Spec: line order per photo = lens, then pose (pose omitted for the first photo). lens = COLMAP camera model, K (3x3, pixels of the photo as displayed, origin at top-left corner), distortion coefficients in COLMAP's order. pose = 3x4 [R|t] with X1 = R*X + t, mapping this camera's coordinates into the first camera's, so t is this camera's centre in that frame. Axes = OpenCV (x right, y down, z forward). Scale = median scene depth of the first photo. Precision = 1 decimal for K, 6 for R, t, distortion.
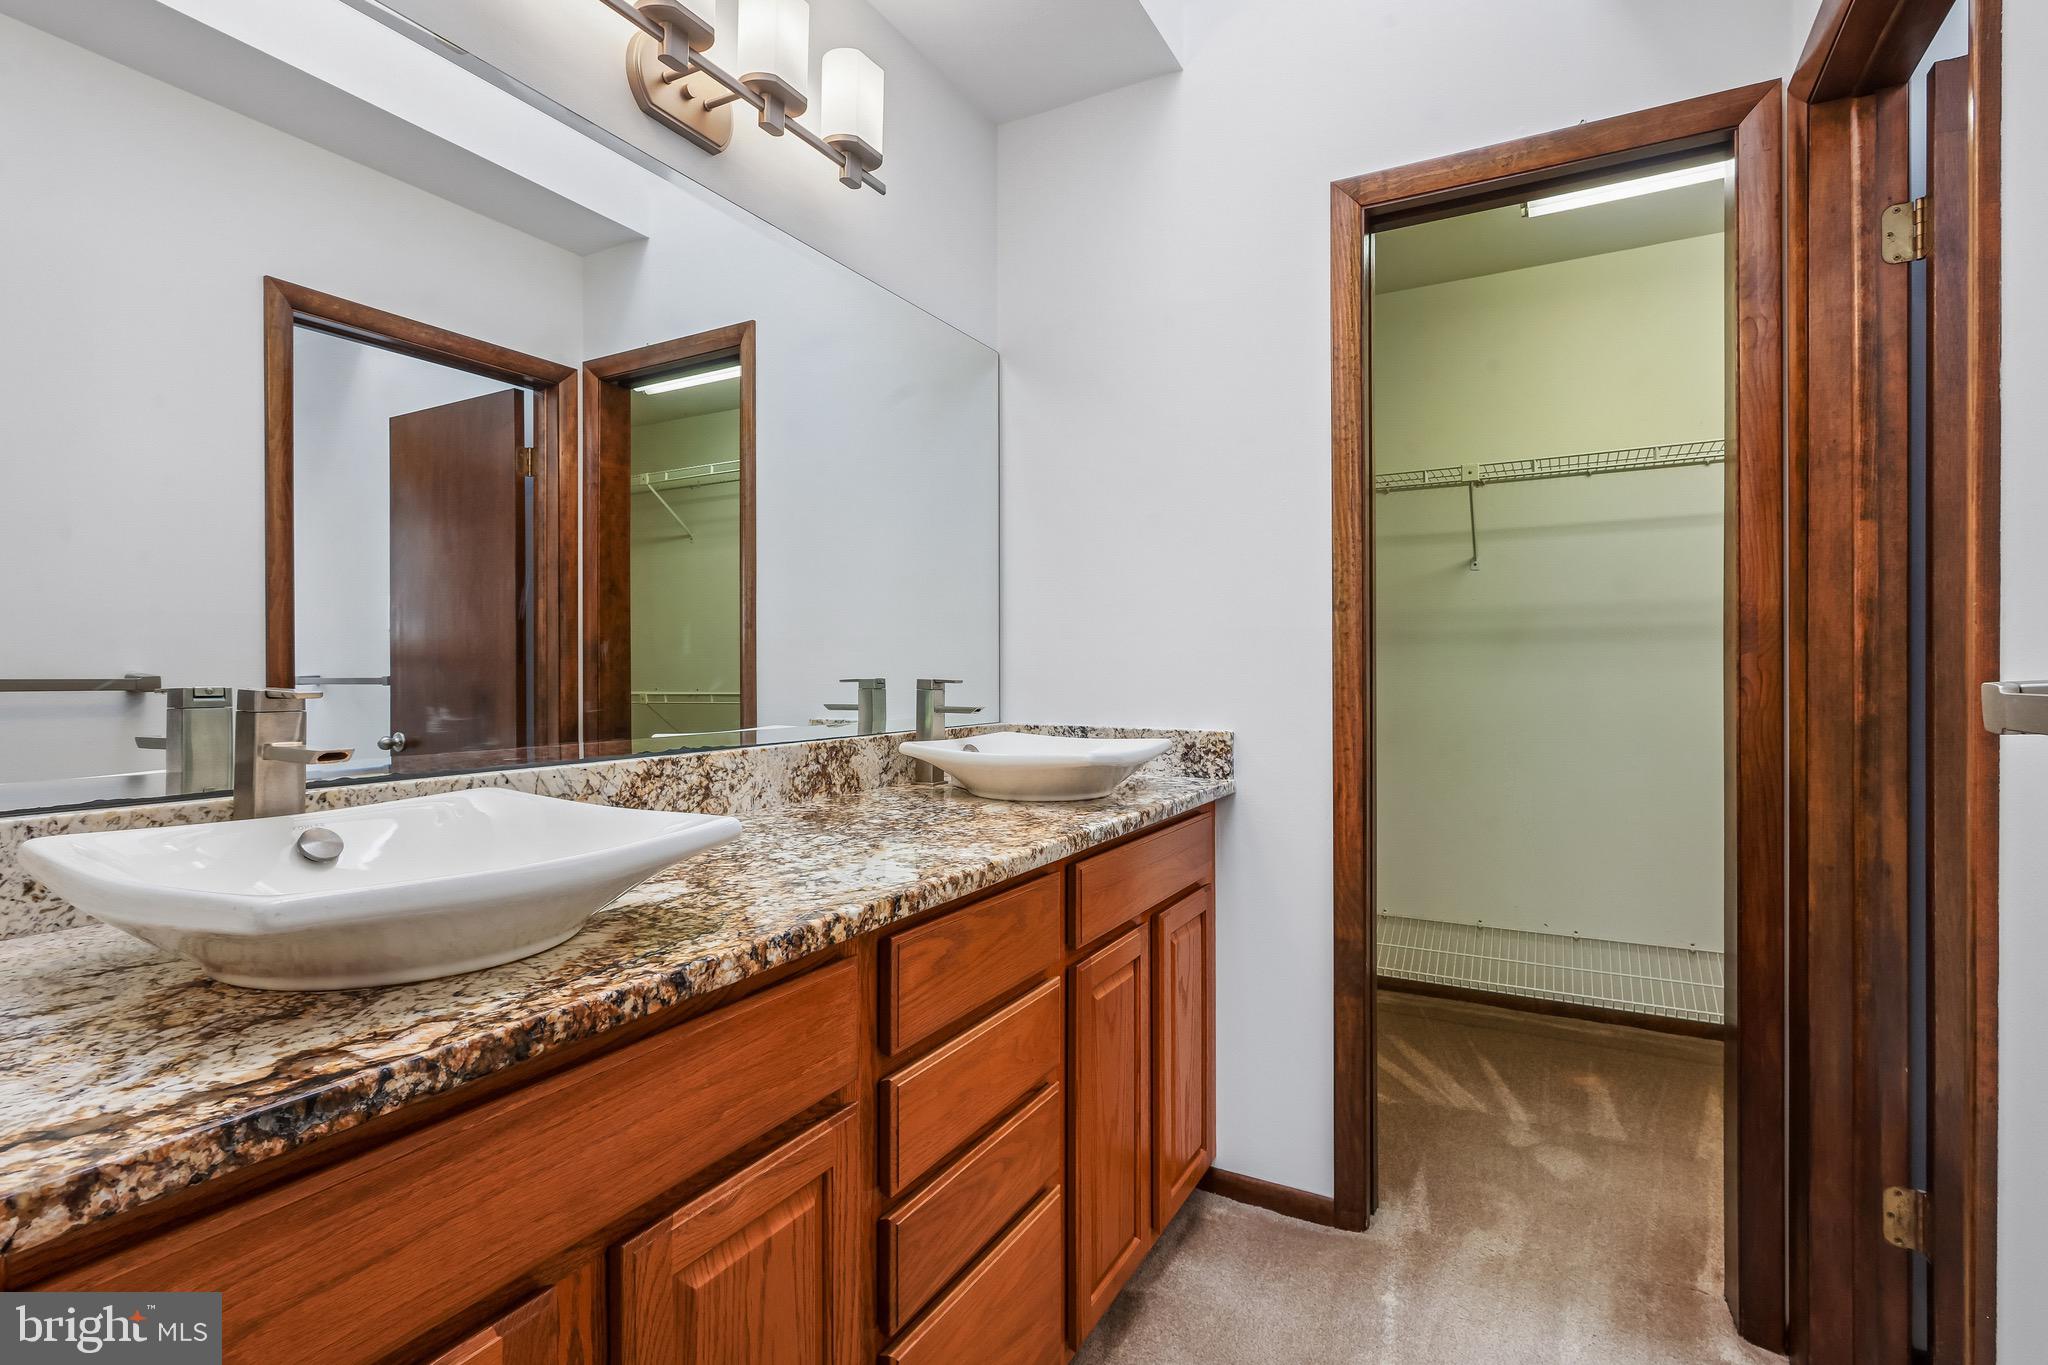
lens RADIAL K [[967.5, 0, 1022.9], [0, 967.5, 678.2], [0, 0, 1]] dist [0.000841, 0.000763]
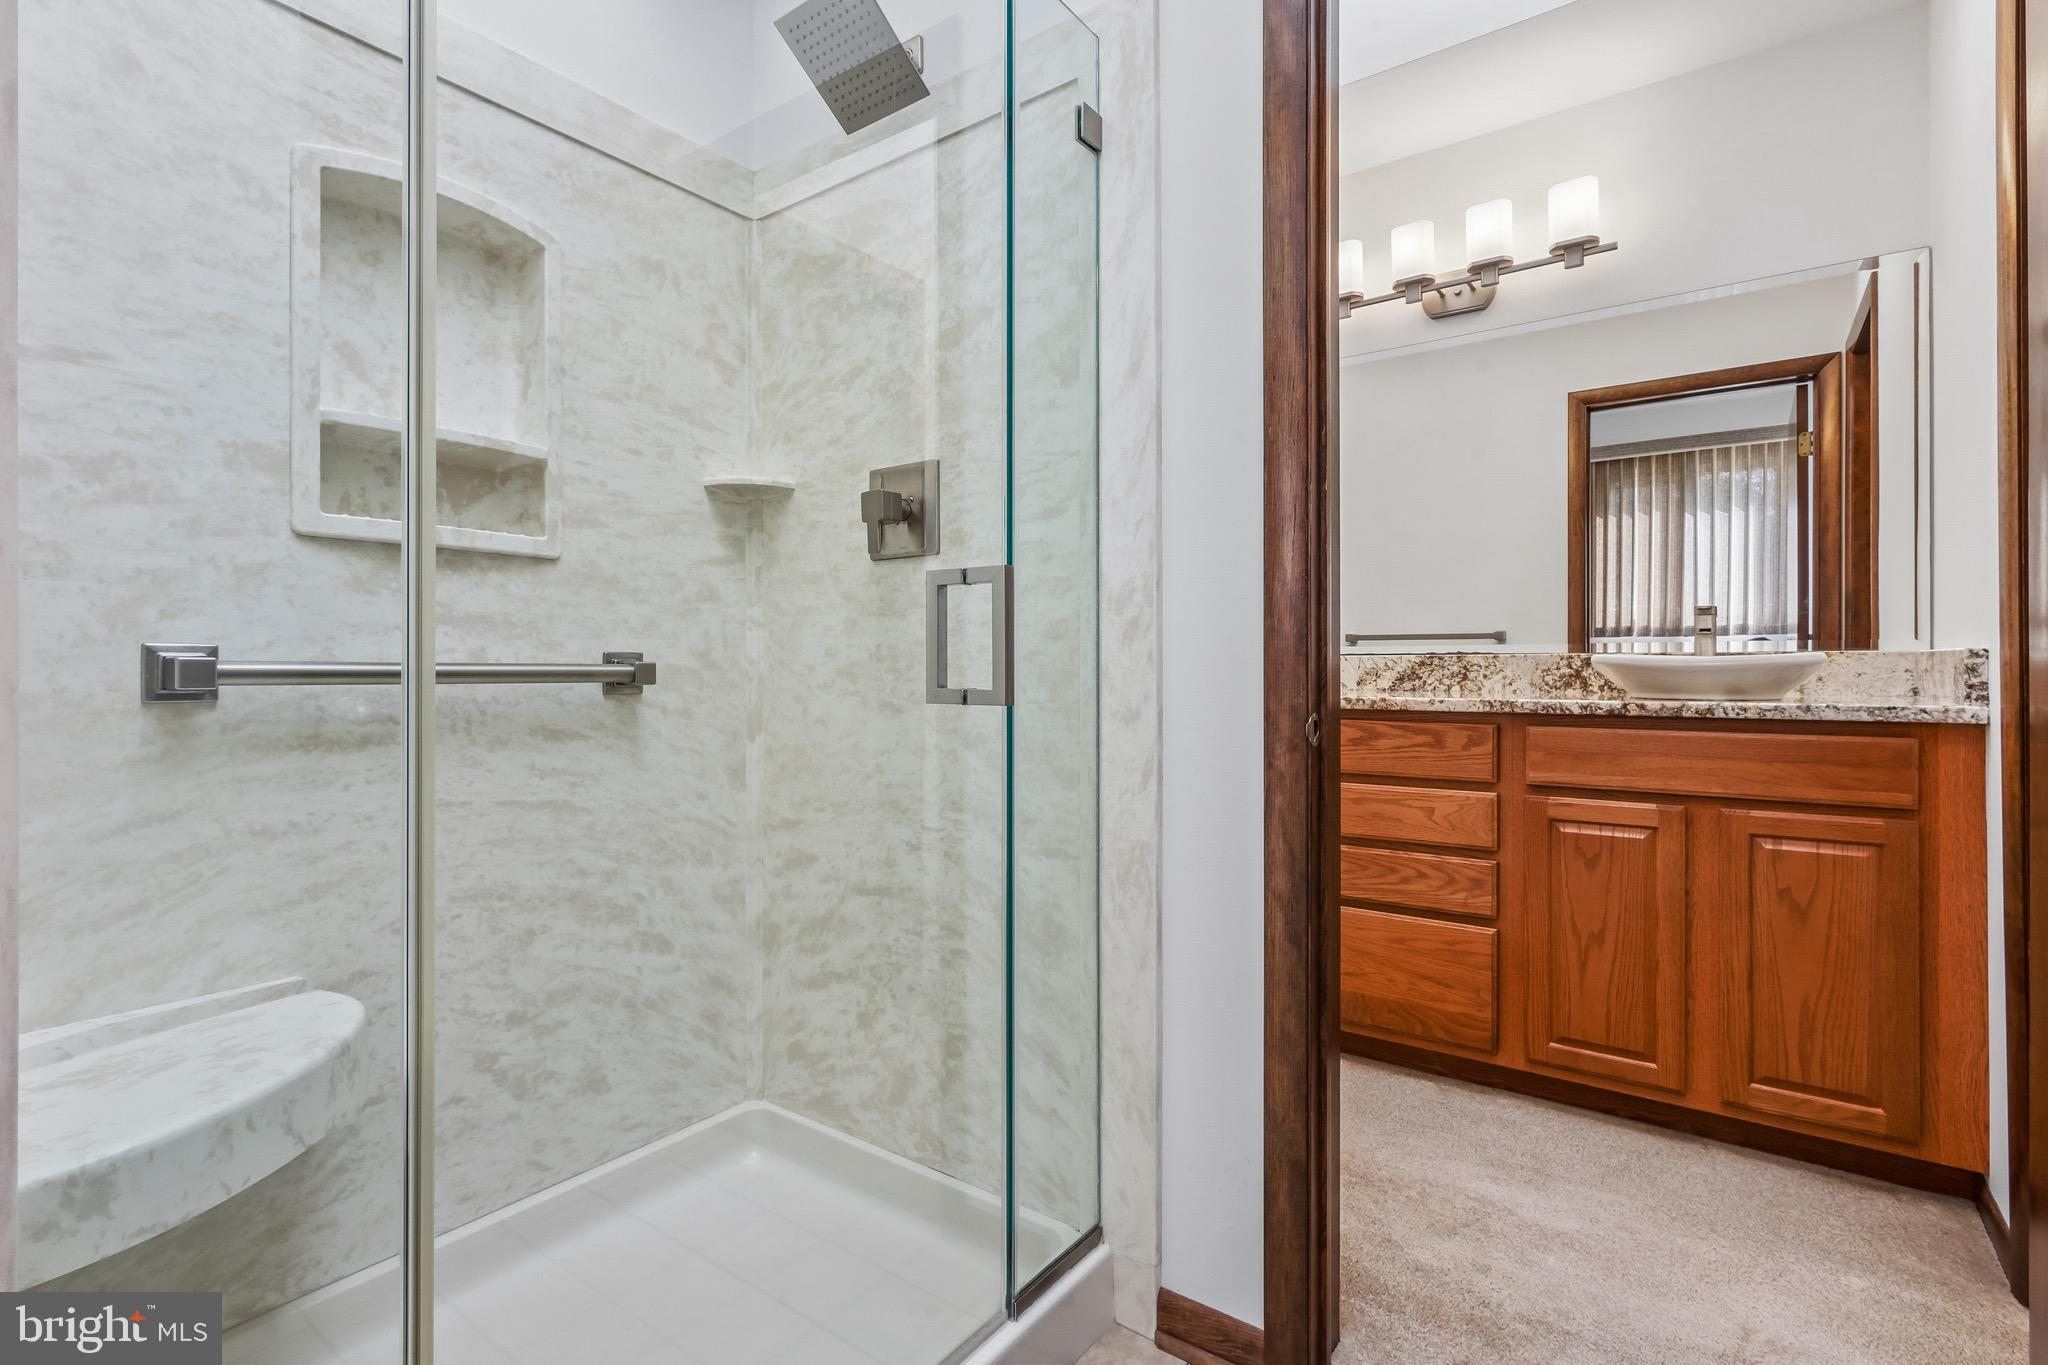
lens RADIAL K [[967.5, 0, 1024.0], [0, 967.5, 668.4], [0, 0, 1]] dist [0.000841, 0.000763]
pose [[-0.126687, 0.001113, -0.991942, 1.390120], [-0.006035, 0.999980, 0.001892, 0.093121], [0.991924, 0.006226, -0.126677, 0.375103]]
